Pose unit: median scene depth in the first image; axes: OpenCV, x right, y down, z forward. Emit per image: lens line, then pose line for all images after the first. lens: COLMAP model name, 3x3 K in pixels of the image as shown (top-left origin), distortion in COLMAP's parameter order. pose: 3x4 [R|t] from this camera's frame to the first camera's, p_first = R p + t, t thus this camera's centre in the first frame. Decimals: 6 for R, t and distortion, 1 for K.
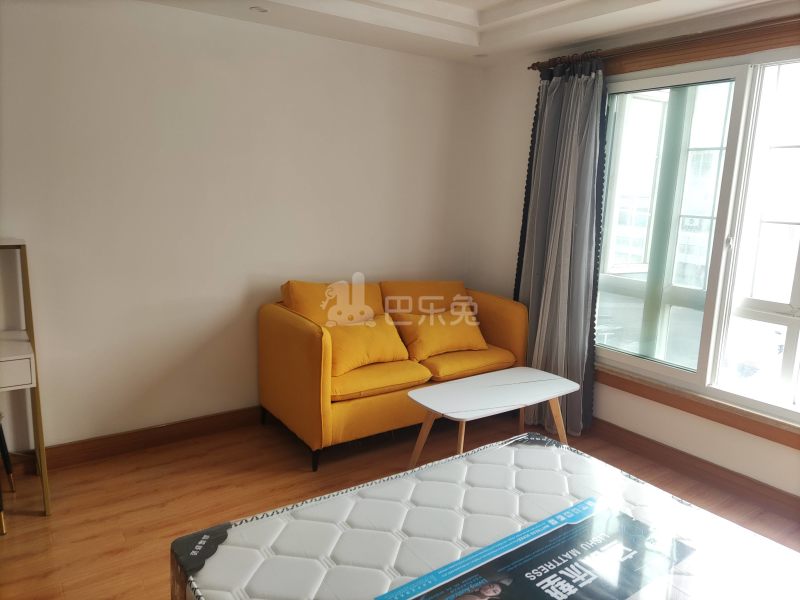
lens RADIAL K [[586.1, 0, 400.0], [0, 586.1, 300.0], [0, 0, 1]] dist [0.113091, -0.174639]
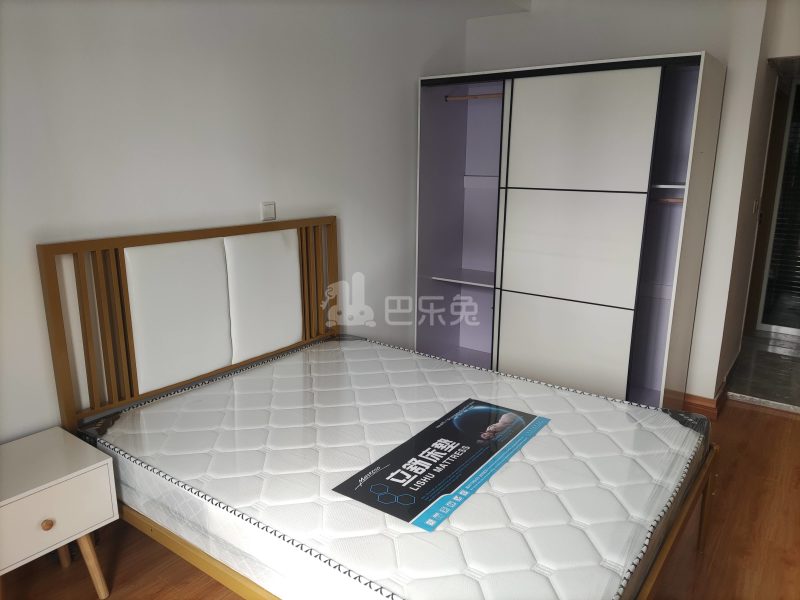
lens RADIAL K [[590.5, 0, 408.5], [0, 590.5, 299.2], [0, 0, 1]] dist [0.038260, -0.000494]
pose [[-0.943166, 0.042935, -0.329538, 0.385442], [-0.094089, 0.916545, 0.388707, -0.174231], [0.318726, 0.397621, -0.860414, 0.995685]]
